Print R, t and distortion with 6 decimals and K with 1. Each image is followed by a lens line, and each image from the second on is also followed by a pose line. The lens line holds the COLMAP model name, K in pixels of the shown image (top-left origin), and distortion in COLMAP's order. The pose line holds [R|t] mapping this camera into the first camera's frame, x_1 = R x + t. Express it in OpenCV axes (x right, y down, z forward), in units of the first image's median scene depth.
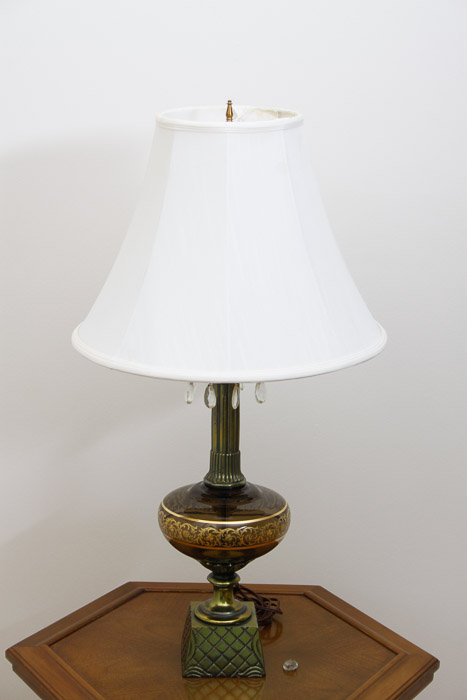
lens RADIAL K [[1546.5, 0, 233.5], [0, 1546.5, 350.0], [0, 0, 1]] dist [0.087962, -0.232783]
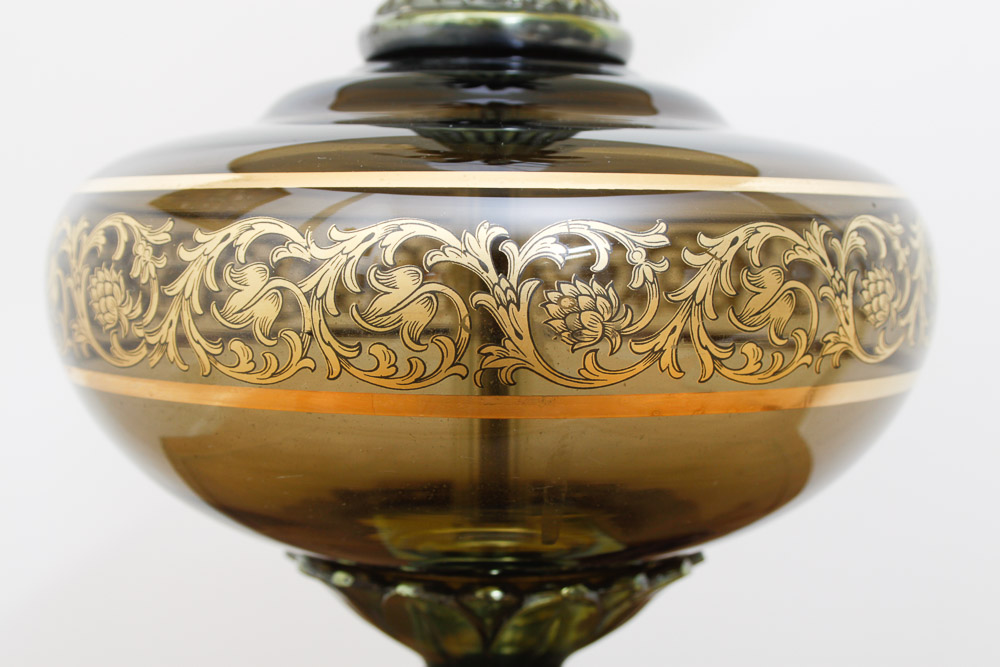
lens RADIAL K [[1620.8, 0, 500.0], [0, 1620.8, 333.5], [0, 0, 1]] dist [0.015733, -0.023149]
pose [[0.981450, 0.012652, -0.191298, 0.026101], [-0.035722, 0.992415, -0.117631, 0.132069], [0.188359, 0.122282, 0.974458, 0.847706]]
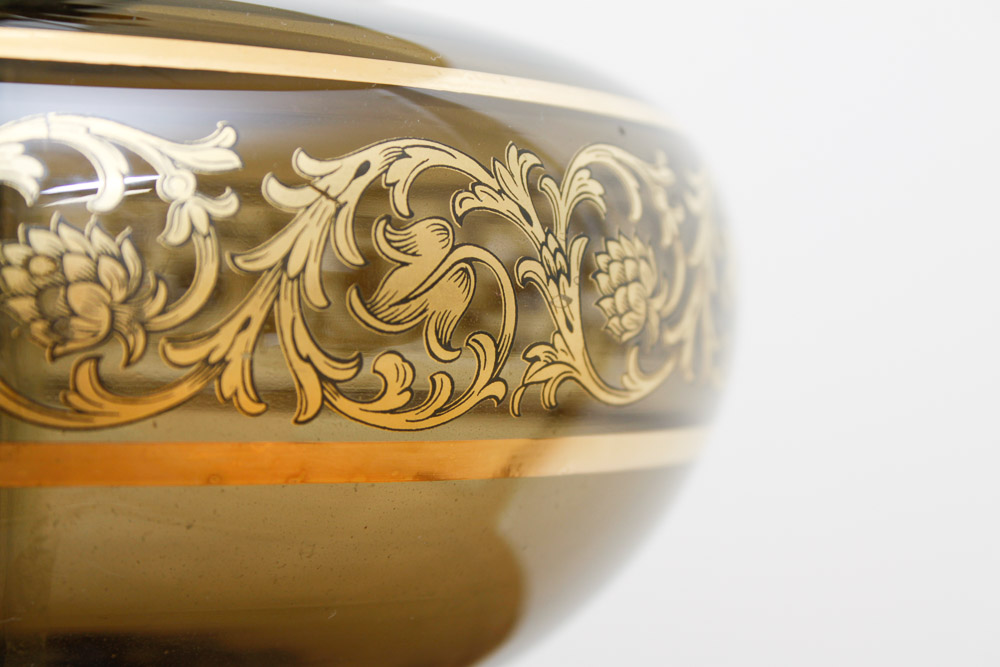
lens RADIAL K [[2463.7, 0, 500.0], [0, 2463.7, 333.5], [0, 0, 1]] dist [0.061935, -0.015706]
pose [[0.998655, 0.014871, -0.049677, 0.030853], [-0.023440, 0.983995, -0.176649, 0.134882], [0.046255, 0.177576, 0.983020, 0.869612]]
